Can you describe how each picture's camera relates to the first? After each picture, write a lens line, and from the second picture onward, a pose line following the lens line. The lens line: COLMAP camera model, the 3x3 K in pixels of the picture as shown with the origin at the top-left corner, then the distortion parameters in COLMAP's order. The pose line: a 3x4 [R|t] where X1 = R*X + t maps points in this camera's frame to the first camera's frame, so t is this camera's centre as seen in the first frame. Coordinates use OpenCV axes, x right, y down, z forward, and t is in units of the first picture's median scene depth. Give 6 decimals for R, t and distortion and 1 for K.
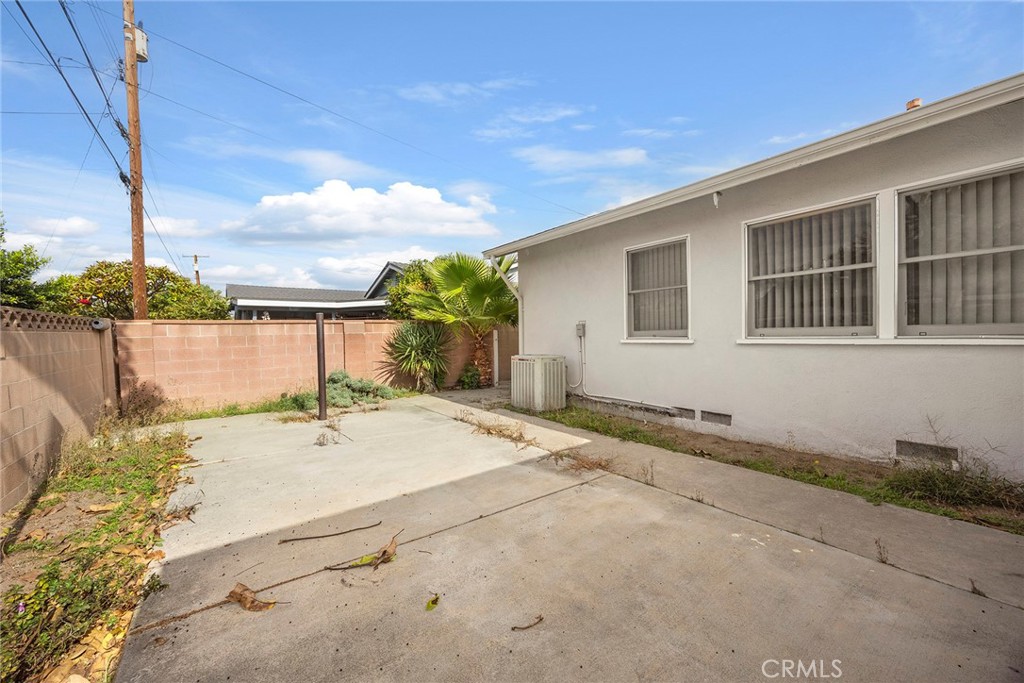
lens RADIAL K [[390.8, 0, 511.6], [0, 390.8, 340.9], [0, 0, 1]] dist [0.003475, 0.000042]
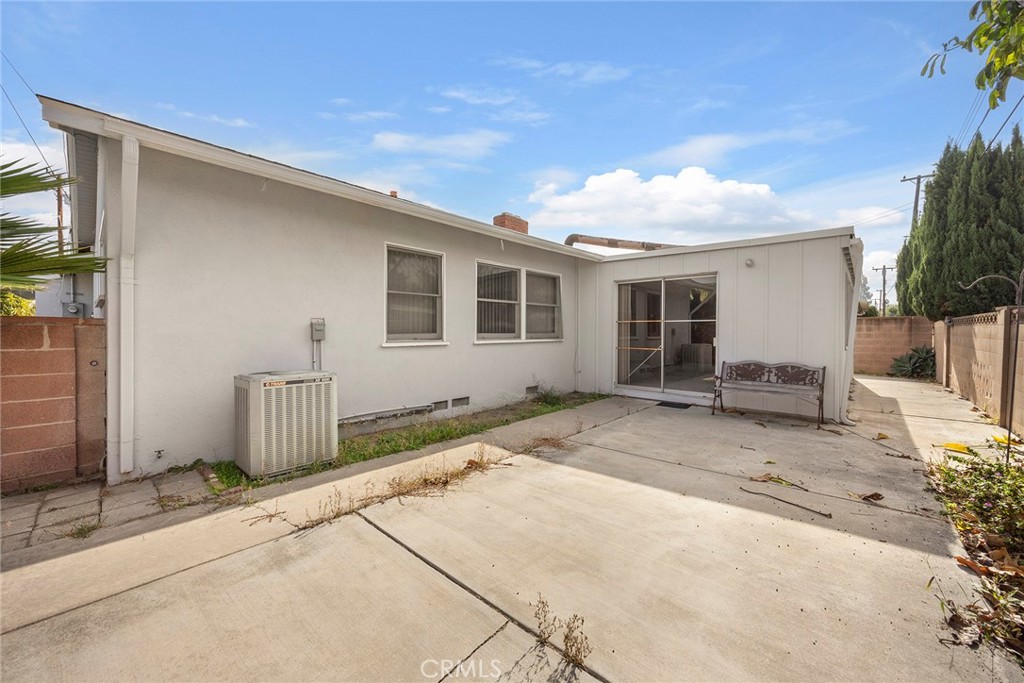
lens RADIAL K [[390.8, 0, 511.7], [0, 390.8, 337.4], [0, 0, 1]] dist [0.003475, 0.000042]
pose [[-0.196380, 0.008125, 0.980494, -0.803316], [0.023122, 0.999726, -0.003653, -0.007937], [-0.980255, 0.021953, -0.196514, 1.114045]]
